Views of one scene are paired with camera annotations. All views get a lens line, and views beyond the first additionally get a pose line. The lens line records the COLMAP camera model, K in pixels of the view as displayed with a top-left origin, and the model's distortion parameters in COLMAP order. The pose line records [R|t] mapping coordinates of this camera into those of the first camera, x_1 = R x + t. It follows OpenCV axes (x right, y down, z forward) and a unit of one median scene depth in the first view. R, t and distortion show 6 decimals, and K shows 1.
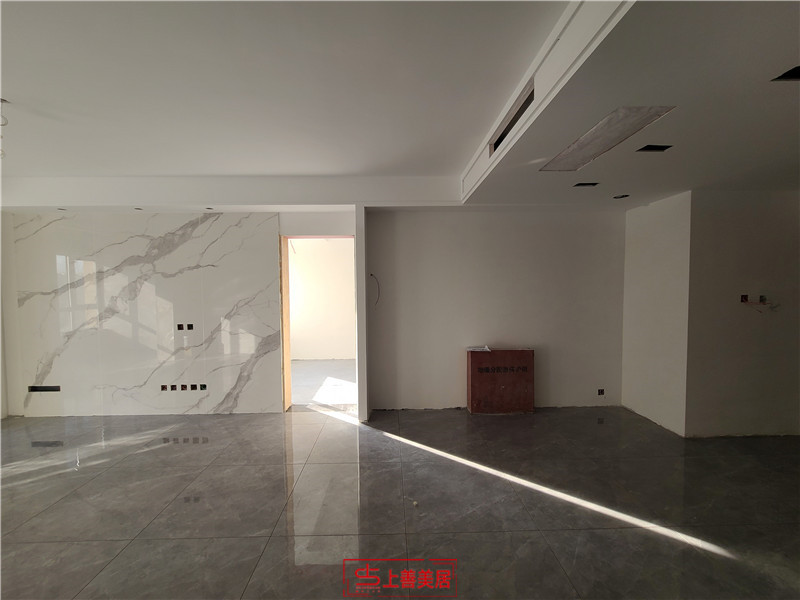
lens RADIAL K [[328.3, 0, 397.0], [0, 328.3, 300.9], [0, 0, 1]] dist [-0.000624, -0.000387]
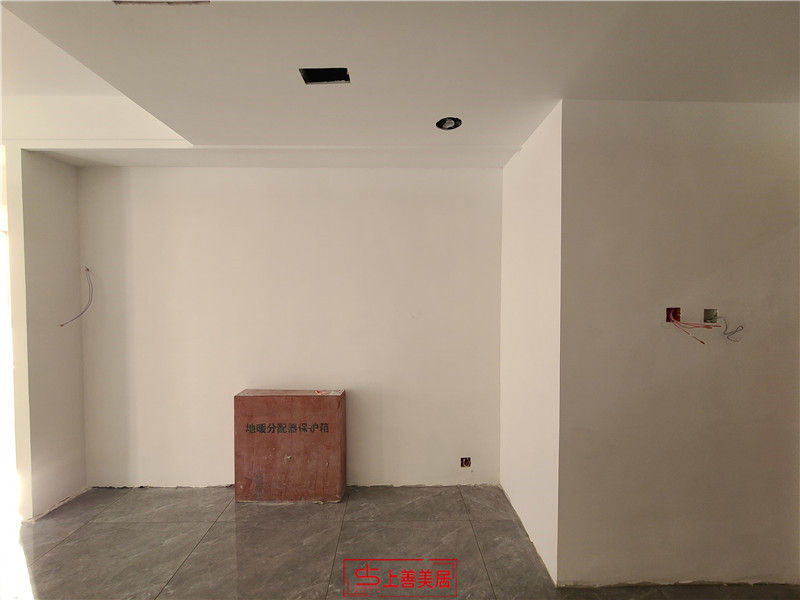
lens RADIAL K [[328.3, 0, 397.0], [0, 328.3, 300.9], [0, 0, 1]] dist [-0.000624, -0.000387]
pose [[0.999913, 0.006526, -0.011455, 0.526180], [-0.006660, 0.999909, -0.011701, -0.016541], [0.011378, 0.011776, 0.999866, 0.402620]]
